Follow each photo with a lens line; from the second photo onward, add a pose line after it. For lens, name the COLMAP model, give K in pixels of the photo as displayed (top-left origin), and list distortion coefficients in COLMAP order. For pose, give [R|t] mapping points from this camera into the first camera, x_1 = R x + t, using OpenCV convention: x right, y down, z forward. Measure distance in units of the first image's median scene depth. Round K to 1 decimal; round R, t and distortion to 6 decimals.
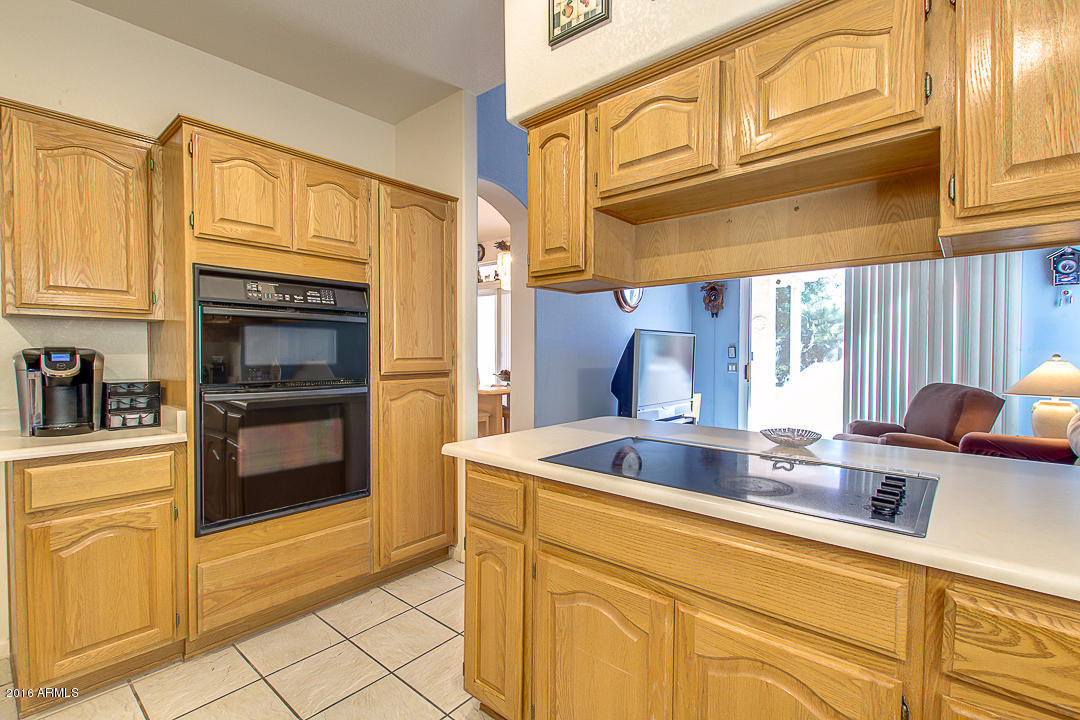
lens RADIAL K [[495.1, 0, 539.9], [0, 495.1, 361.9], [0, 0, 1]] dist [0.001906, -0.000898]
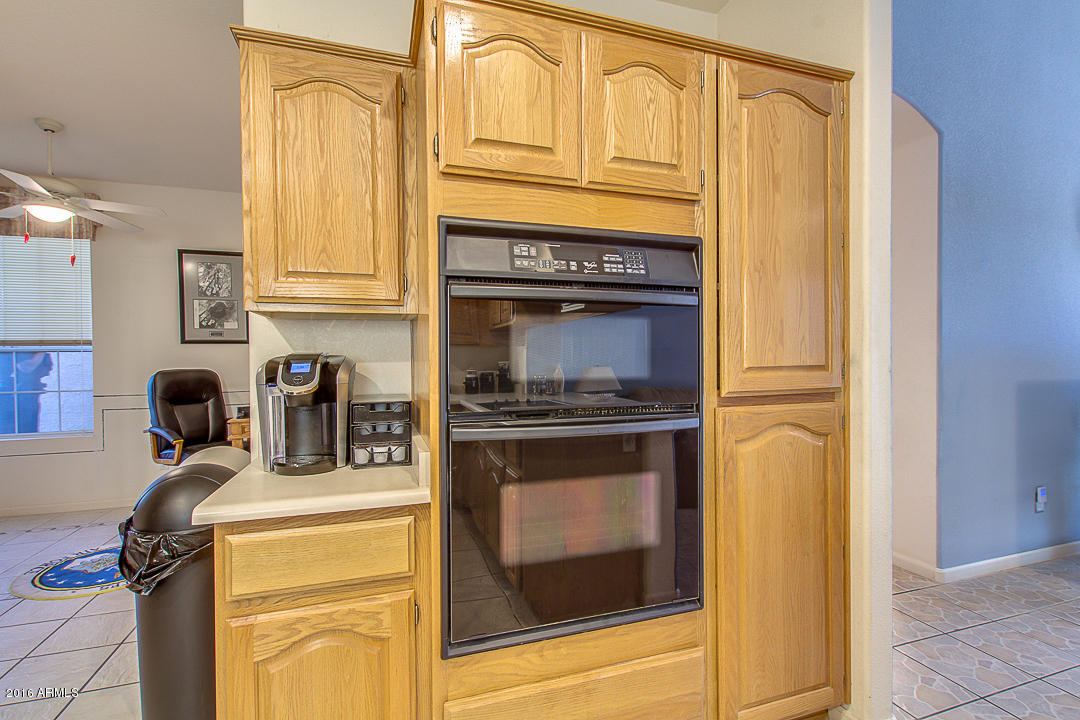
lens RADIAL K [[495.1, 0, 539.9], [0, 495.1, 361.9], [0, 0, 1]] dist [0.001906, -0.000898]
pose [[0.861625, -0.004149, -0.507529, -0.248130], [-0.000008, 0.999966, -0.008187, -0.010400], [0.507546, 0.007059, 0.861596, 0.477495]]
